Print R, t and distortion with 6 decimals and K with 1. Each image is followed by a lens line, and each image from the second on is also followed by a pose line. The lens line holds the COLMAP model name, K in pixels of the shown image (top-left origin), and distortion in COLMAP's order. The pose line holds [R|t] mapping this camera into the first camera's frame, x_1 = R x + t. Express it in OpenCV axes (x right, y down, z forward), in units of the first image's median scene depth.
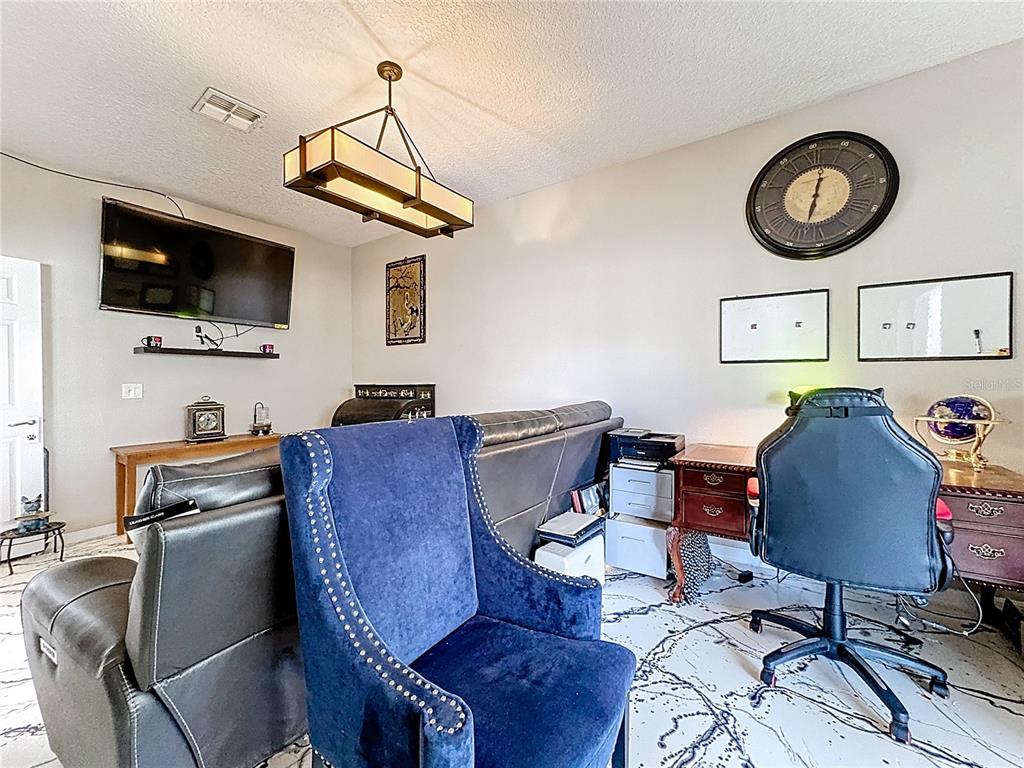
lens RADIAL K [[425.2, 0, 517.9], [0, 425.2, 382.5], [0, 0, 1]] dist [-0.039076, 0.012676]
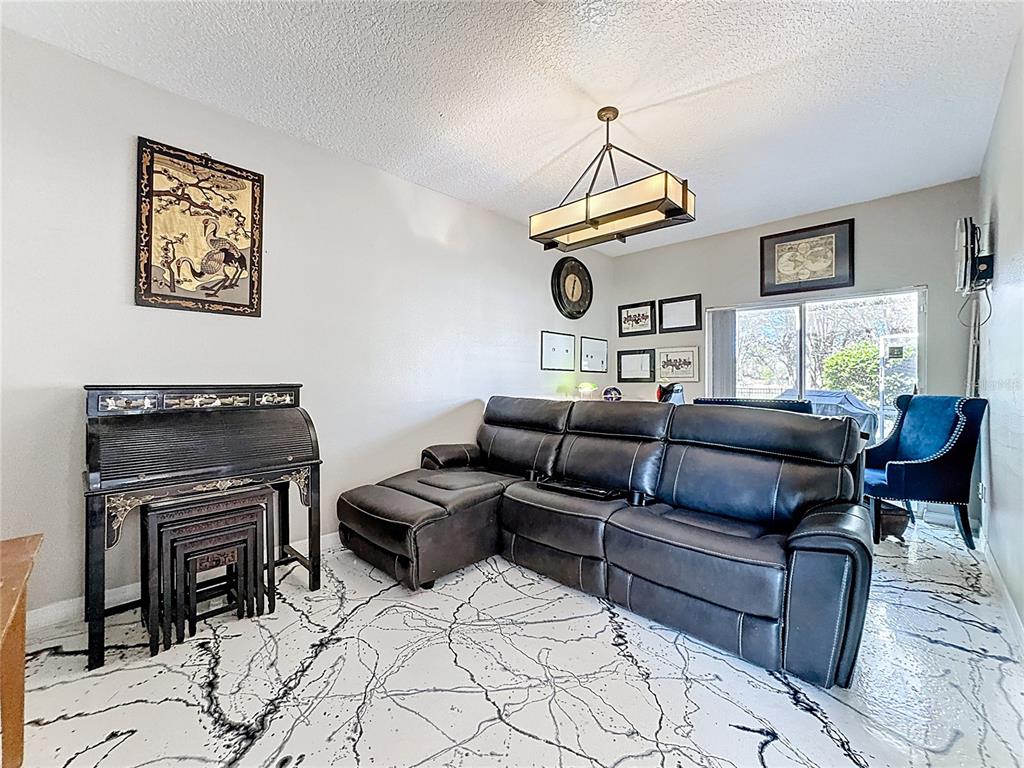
lens RADIAL K [[425.2, 0, 517.9], [0, 425.2, 382.5], [0, 0, 1]] dist [-0.039076, 0.012676]
pose [[0.162207, -0.007082, 0.986731, -0.760623], [-0.006491, 0.999945, 0.008244, -0.004759], [-0.986735, -0.007742, 0.162153, 0.525274]]
